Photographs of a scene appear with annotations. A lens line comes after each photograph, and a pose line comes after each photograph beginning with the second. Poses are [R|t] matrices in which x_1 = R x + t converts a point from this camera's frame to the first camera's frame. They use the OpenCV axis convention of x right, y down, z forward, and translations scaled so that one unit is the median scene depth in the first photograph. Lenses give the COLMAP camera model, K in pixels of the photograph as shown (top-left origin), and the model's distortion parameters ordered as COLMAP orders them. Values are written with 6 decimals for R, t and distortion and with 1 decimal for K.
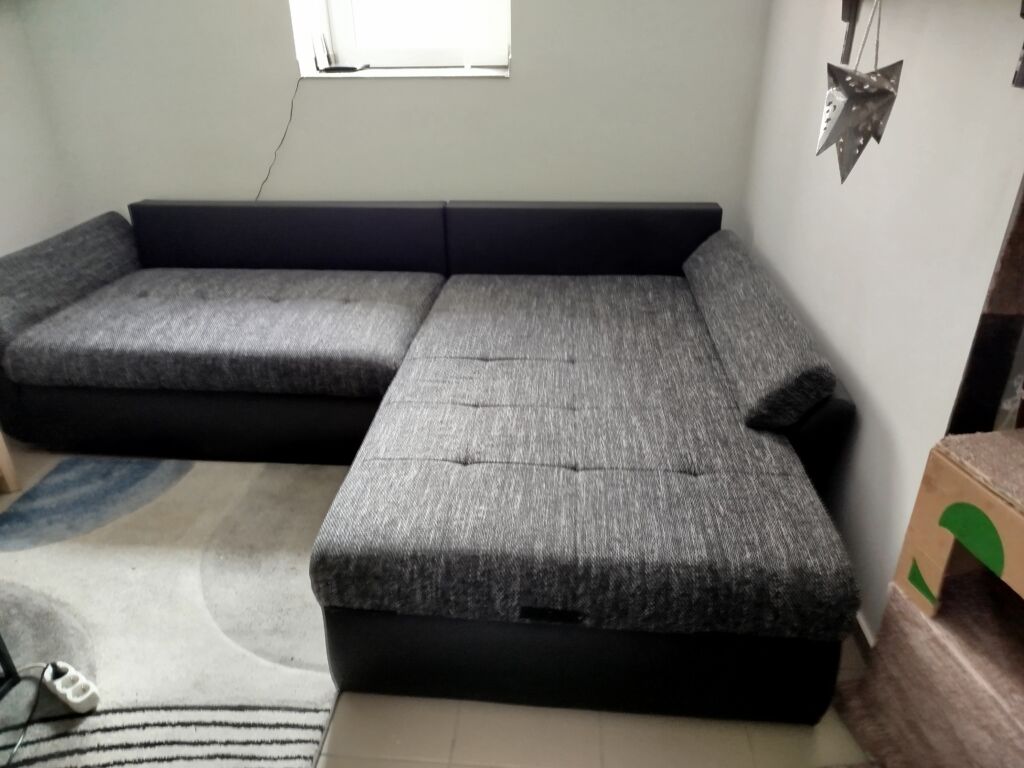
lens RADIAL K [[722.2, 0, 514.5], [0, 722.2, 386.6], [0, 0, 1]] dist [0.019489, 0.007646]
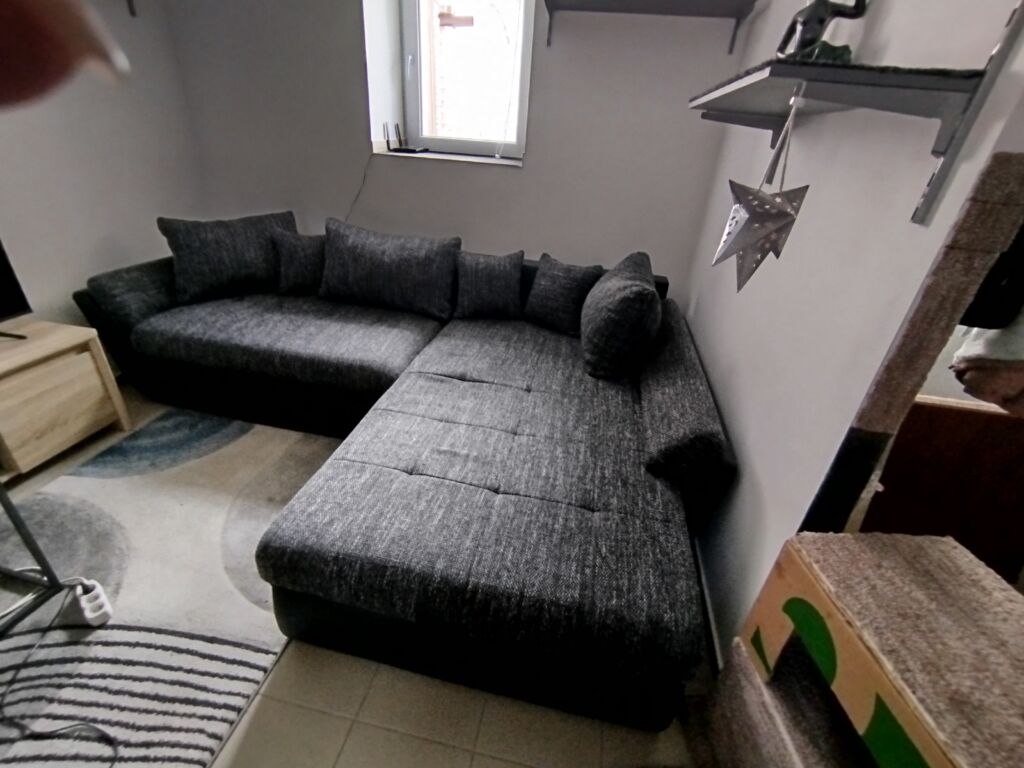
lens RADIAL K [[465.1, 0, 515.7], [0, 465.1, 381.9], [0, 0, 1]] dist [-0.029838, 0.026460]
pose [[0.990148, 0.125313, -0.062477, 0.146466], [-0.123265, 0.991734, 0.035626, -0.104763], [0.066425, -0.027573, 0.997410, 0.228751]]
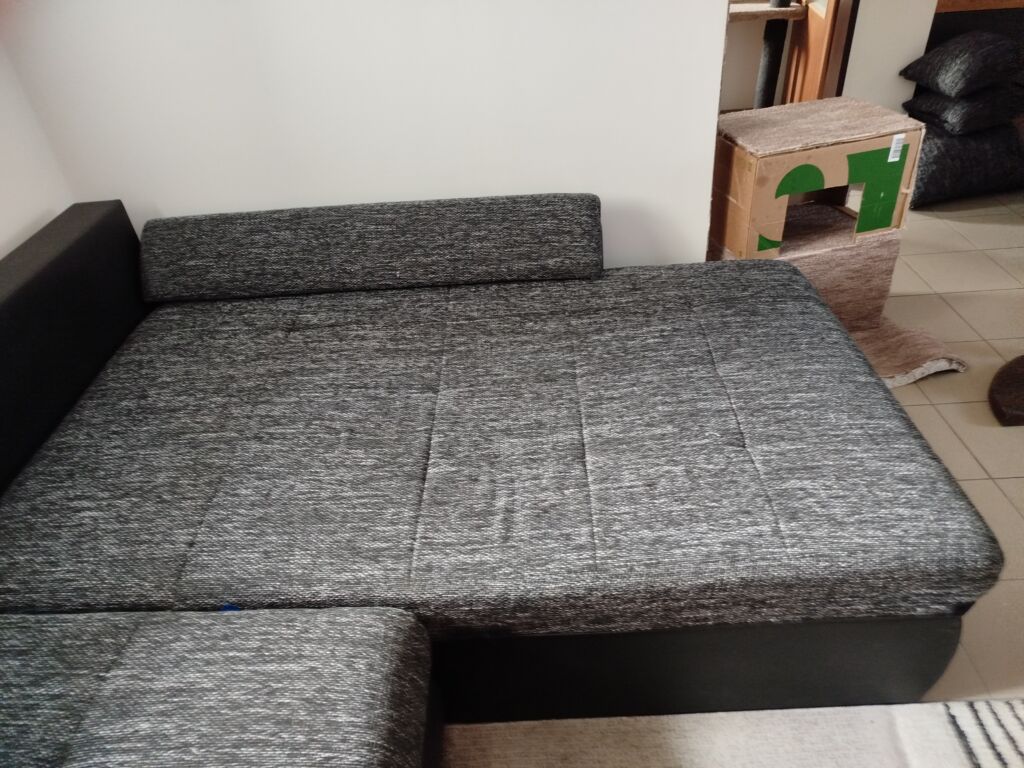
lens RADIAL K [[708.7, 0, 512.7], [0, 708.7, 383.2], [0, 0, 1]] dist [0.004584, 0.001220]
pose [[-0.066921, -0.573560, 0.816425, -0.670241], [0.515536, 0.680692, 0.520462, -0.496644], [-0.854251, 0.455727, 0.250138, 1.026702]]
